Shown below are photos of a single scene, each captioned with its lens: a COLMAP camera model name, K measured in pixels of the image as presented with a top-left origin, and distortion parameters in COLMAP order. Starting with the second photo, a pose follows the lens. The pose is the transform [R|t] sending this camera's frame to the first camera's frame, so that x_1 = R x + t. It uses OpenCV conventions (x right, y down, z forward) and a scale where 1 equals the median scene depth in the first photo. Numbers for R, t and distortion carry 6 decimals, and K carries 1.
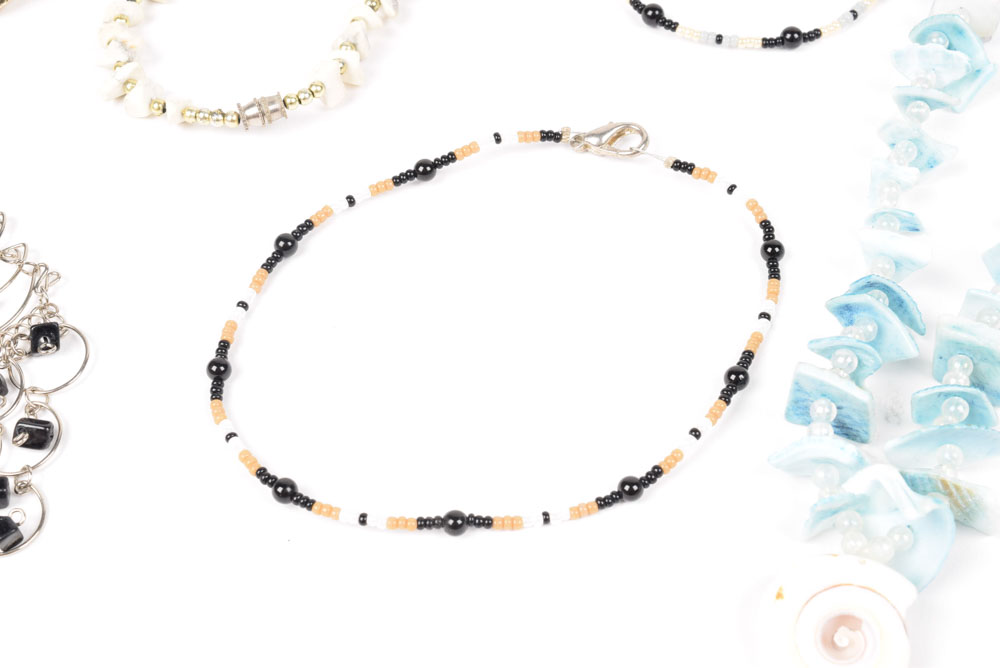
lens RADIAL K [[1728.8, 0, 507.2], [0, 1728.8, 325.0], [0, 0, 1]] dist [0.013101, 0.000000]
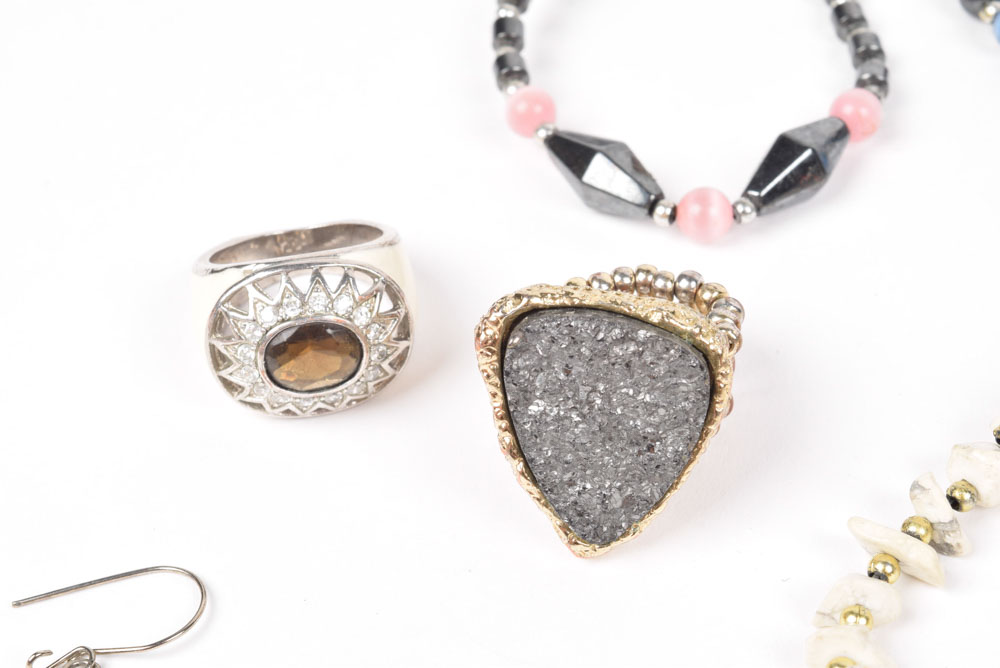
lens RADIAL K [[2267.5, 0, 503.6], [0, 2267.5, 327.6], [0, 0, 1]] dist [0.081811, 0.000000]
pose [[0.962234, 0.143740, -0.231180, -0.218064], [-0.180309, 0.972765, -0.145663, -0.172305], [0.203946, 0.181845, 0.961945, 0.406893]]
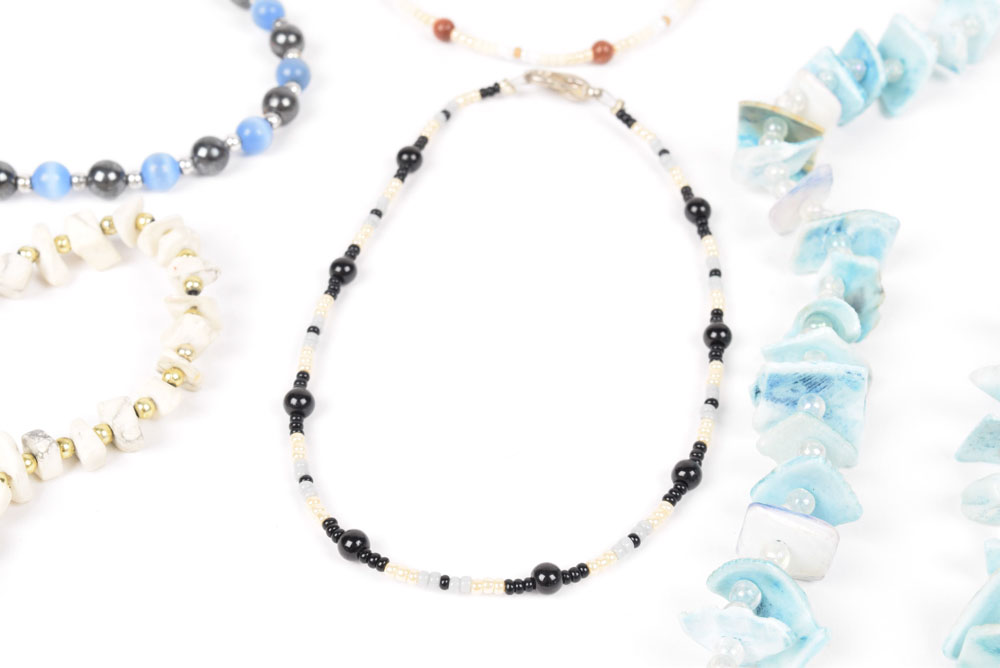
lens RADIAL K [[1886.3, 0, 502.7], [0, 1886.3, 341.0], [0, 0, 1]] dist [0.029335, 0.000000]
pose [[0.998004, -0.007344, 0.062724, 0.117566], [0.016224, 0.989694, -0.142274, -0.182301], [-0.061033, 0.143008, 0.987838, 0.264584]]
